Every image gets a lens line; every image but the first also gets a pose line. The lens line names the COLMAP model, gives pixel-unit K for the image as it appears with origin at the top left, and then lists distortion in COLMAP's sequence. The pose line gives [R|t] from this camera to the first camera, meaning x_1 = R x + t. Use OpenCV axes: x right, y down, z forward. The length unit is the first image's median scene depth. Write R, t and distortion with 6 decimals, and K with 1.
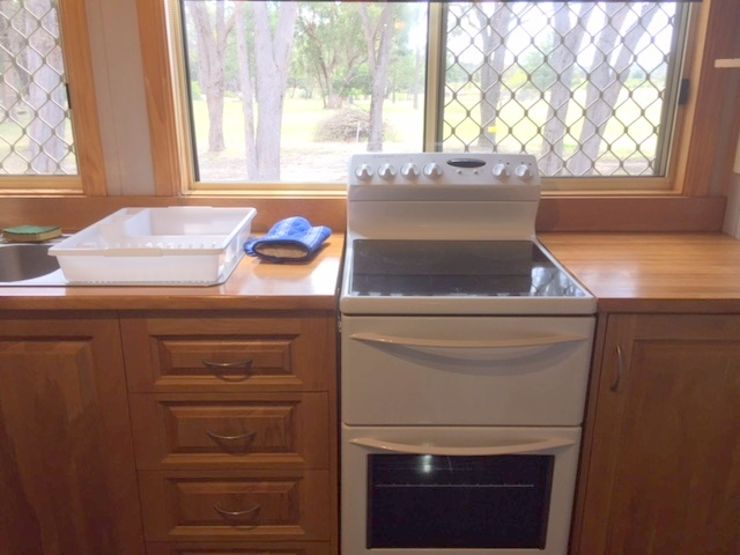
lens RADIAL K [[643.6, 0, 369.4], [0, 643.6, 278.9], [0, 0, 1]] dist [0.052832, -0.013368]
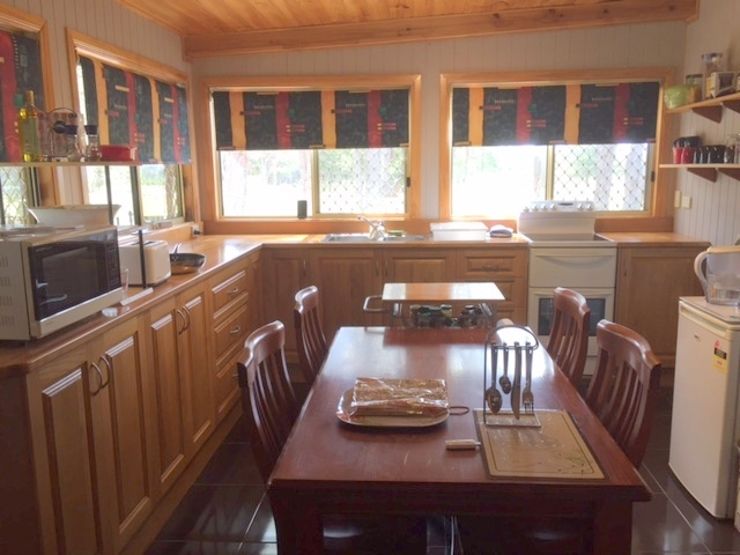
lens RADIAL K [[643.6, 0, 370.1], [0, 643.6, 276.8], [0, 0, 1]] dist [0.052832, -0.013368]
pose [[0.997860, -0.006008, -0.065106, -0.467512], [-0.003187, 0.990115, -0.140220, 0.478910], [0.065305, 0.140128, 0.987977, -1.580957]]
